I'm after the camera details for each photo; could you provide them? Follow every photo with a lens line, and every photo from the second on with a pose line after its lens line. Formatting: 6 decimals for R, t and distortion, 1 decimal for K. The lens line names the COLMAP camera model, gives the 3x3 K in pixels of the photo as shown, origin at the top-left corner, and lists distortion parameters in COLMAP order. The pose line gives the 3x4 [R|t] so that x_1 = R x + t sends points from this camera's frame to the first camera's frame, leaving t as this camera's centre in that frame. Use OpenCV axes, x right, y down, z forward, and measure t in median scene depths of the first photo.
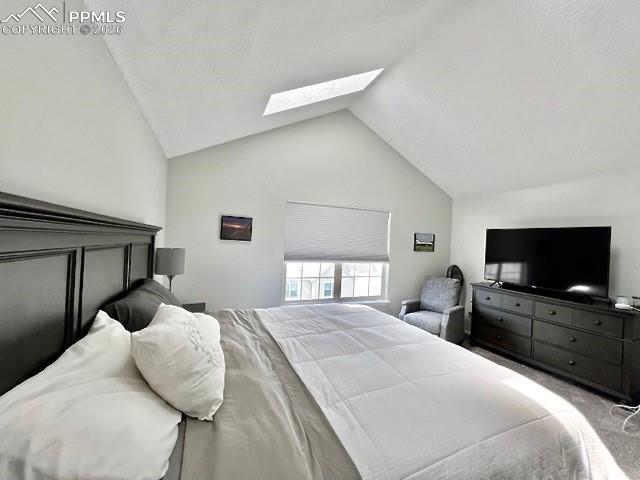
lens RADIAL K [[255.7, 0, 323.4], [0, 255.7, 243.0], [0, 0, 1]] dist [-0.002175, 0.000697]
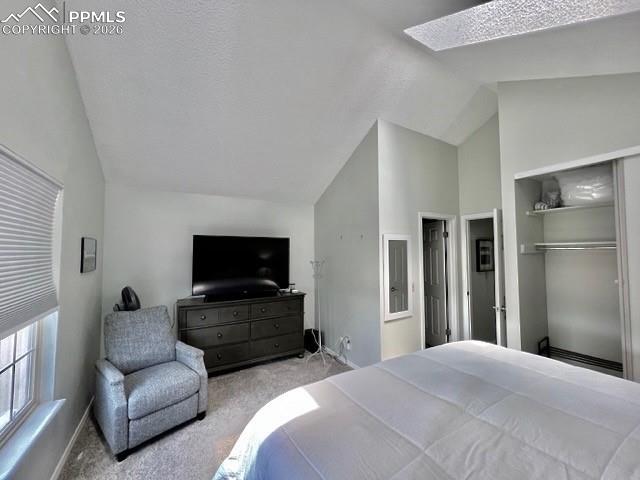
lens RADIAL K [[255.7, 0, 324.0], [0, 255.7, 240.3], [0, 0, 1]] dist [-0.002175, 0.000697]
pose [[-0.127498, -0.002320, 0.991836, -0.264080], [-0.003914, 0.999991, 0.001836, -0.046414], [-0.991831, -0.003648, -0.127506, 0.769932]]
